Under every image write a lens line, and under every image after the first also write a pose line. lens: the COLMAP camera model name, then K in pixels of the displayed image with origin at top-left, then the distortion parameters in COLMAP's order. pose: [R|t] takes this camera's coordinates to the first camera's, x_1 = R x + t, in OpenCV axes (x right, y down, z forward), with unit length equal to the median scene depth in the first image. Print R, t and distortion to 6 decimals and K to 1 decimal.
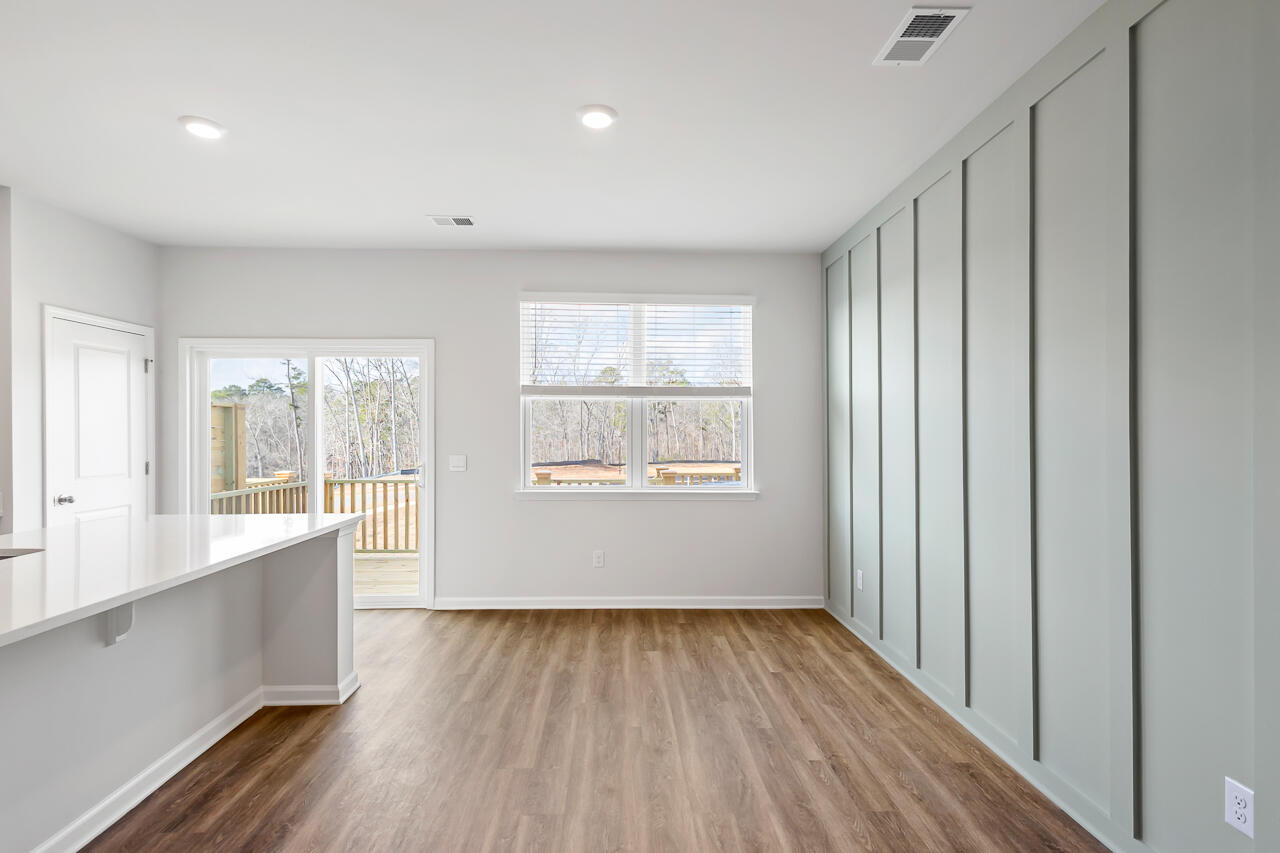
lens RADIAL K [[605.1, 0, 638.1], [0, 605.1, 430.6], [0, 0, 1]] dist [0.002282, -0.000020]
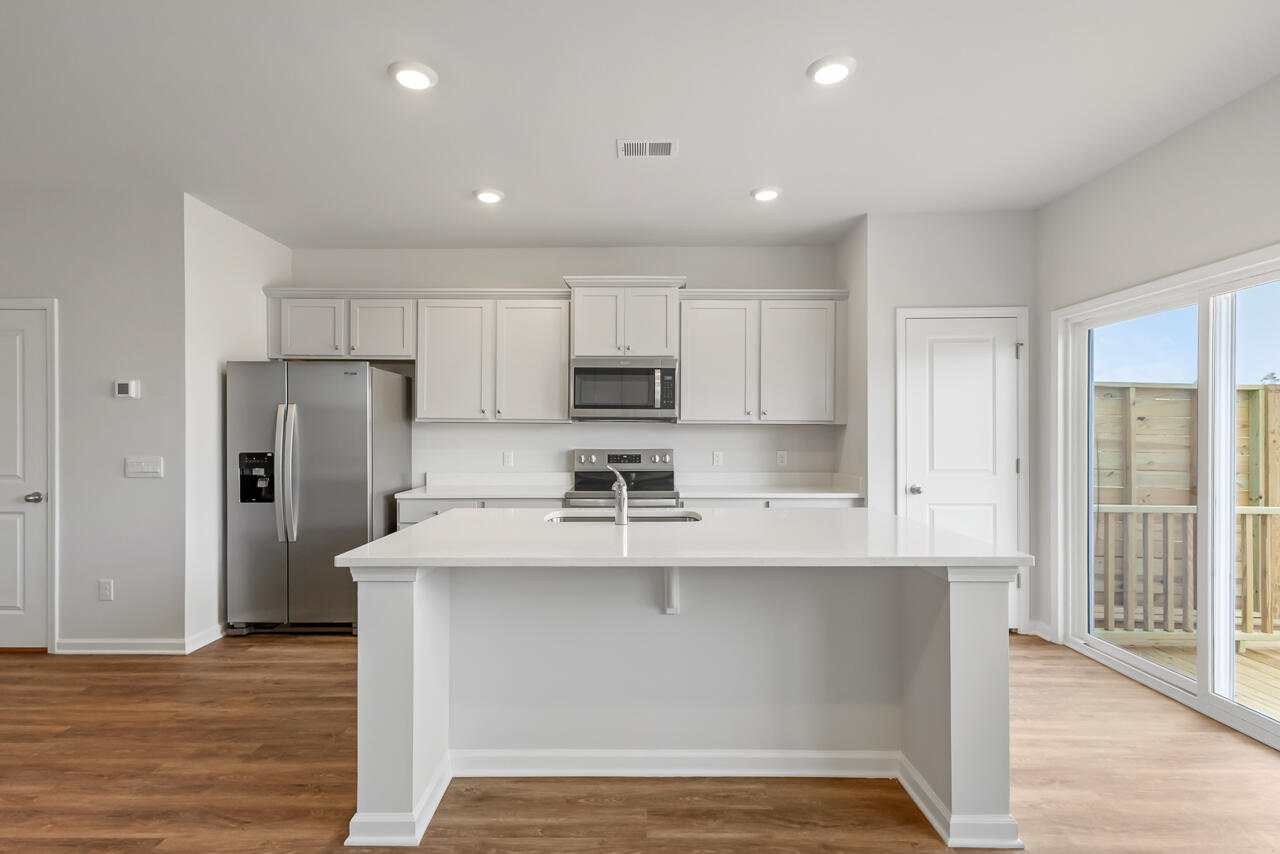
lens RADIAL K [[605.1, 0, 637.2], [0, 605.1, 436.0], [0, 0, 1]] dist [0.002282, -0.000020]
pose [[-0.060358, 0.003957, -0.998169, 0.131900], [0.006077, 0.999975, 0.003597, 0.013700], [0.998158, -0.005849, -0.060380, 0.580314]]
